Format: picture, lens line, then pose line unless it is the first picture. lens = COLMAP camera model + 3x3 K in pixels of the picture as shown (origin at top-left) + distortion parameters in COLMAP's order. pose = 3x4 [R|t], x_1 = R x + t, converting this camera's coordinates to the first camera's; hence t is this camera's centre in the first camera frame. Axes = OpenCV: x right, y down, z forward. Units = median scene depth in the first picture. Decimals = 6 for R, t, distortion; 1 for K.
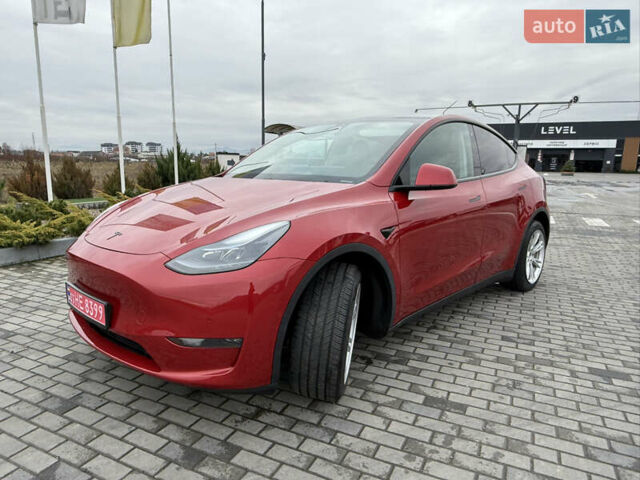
lens RADIAL K [[440.3, 0, 317.4], [0, 440.3, 239.5], [0, 0, 1]] dist [0.001910, -0.001189]
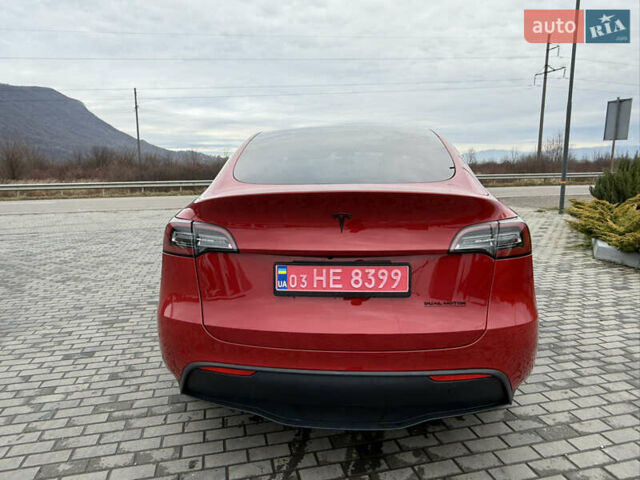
lens RADIAL K [[434.8, 0, 311.0], [0, 434.8, 239.5], [0, 0, 1]] dist [-0.006275, -0.002801]
pose [[-0.783807, 0.096715, -0.613427, 1.008489], [-0.100835, 0.954869, 0.279389, -0.380600], [0.612763, 0.280842, -0.738680, 2.118063]]
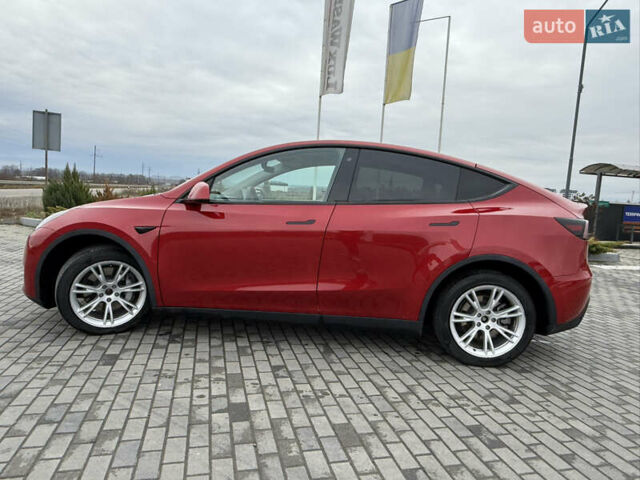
lens RADIAL K [[440.3, 0, 317.4], [0, 440.3, 239.5], [0, 0, 1]] dist [0.001910, -0.001189]
pose [[0.638827, 0.099414, -0.762900, 1.182310], [-0.176727, 0.984062, -0.019751, -0.042711], [0.748777, 0.147443, 0.646215, 0.406529]]
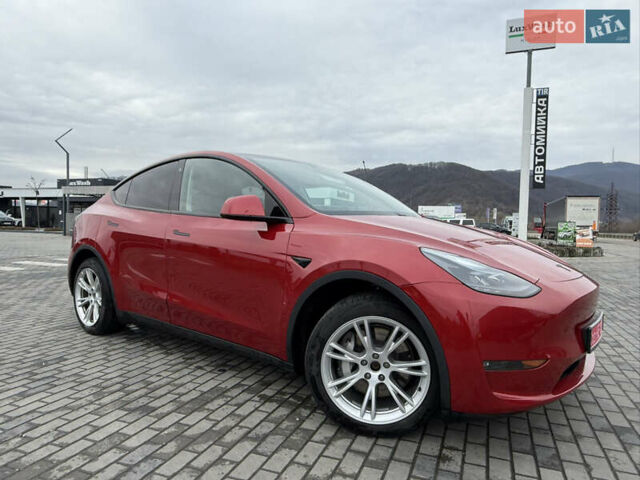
lens RADIAL K [[435.4, 0, 320.0], [0, 435.4, 240.0], [0, 0, 1]] dist [0.005686, -0.003755]
pose [[-0.078353, -0.051962, 0.995571, -1.049193], [0.148259, 0.986928, 0.063179, -0.167029], [-0.985840, 0.152552, -0.069625, 1.192106]]
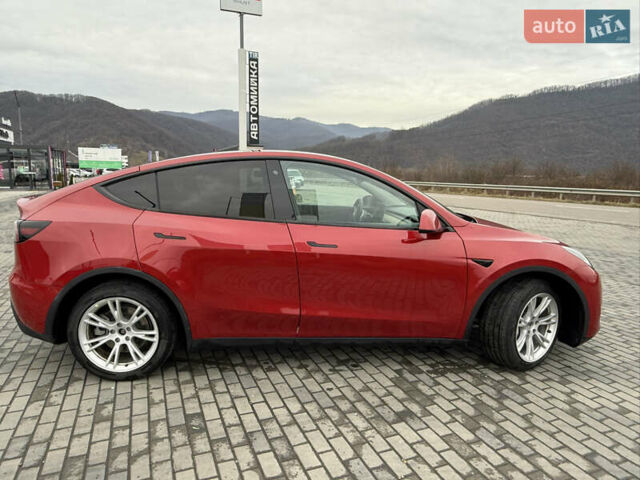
lens RADIAL K [[434.8, 0, 311.0], [0, 434.8, 239.5], [0, 0, 1]] dist [-0.006275, -0.002801]
pose [[-0.739449, -0.131125, 0.660319, -0.654844], [0.087517, 0.953802, 0.287408, -0.453012], [-0.667500, 0.270313, -0.693812, 2.100429]]
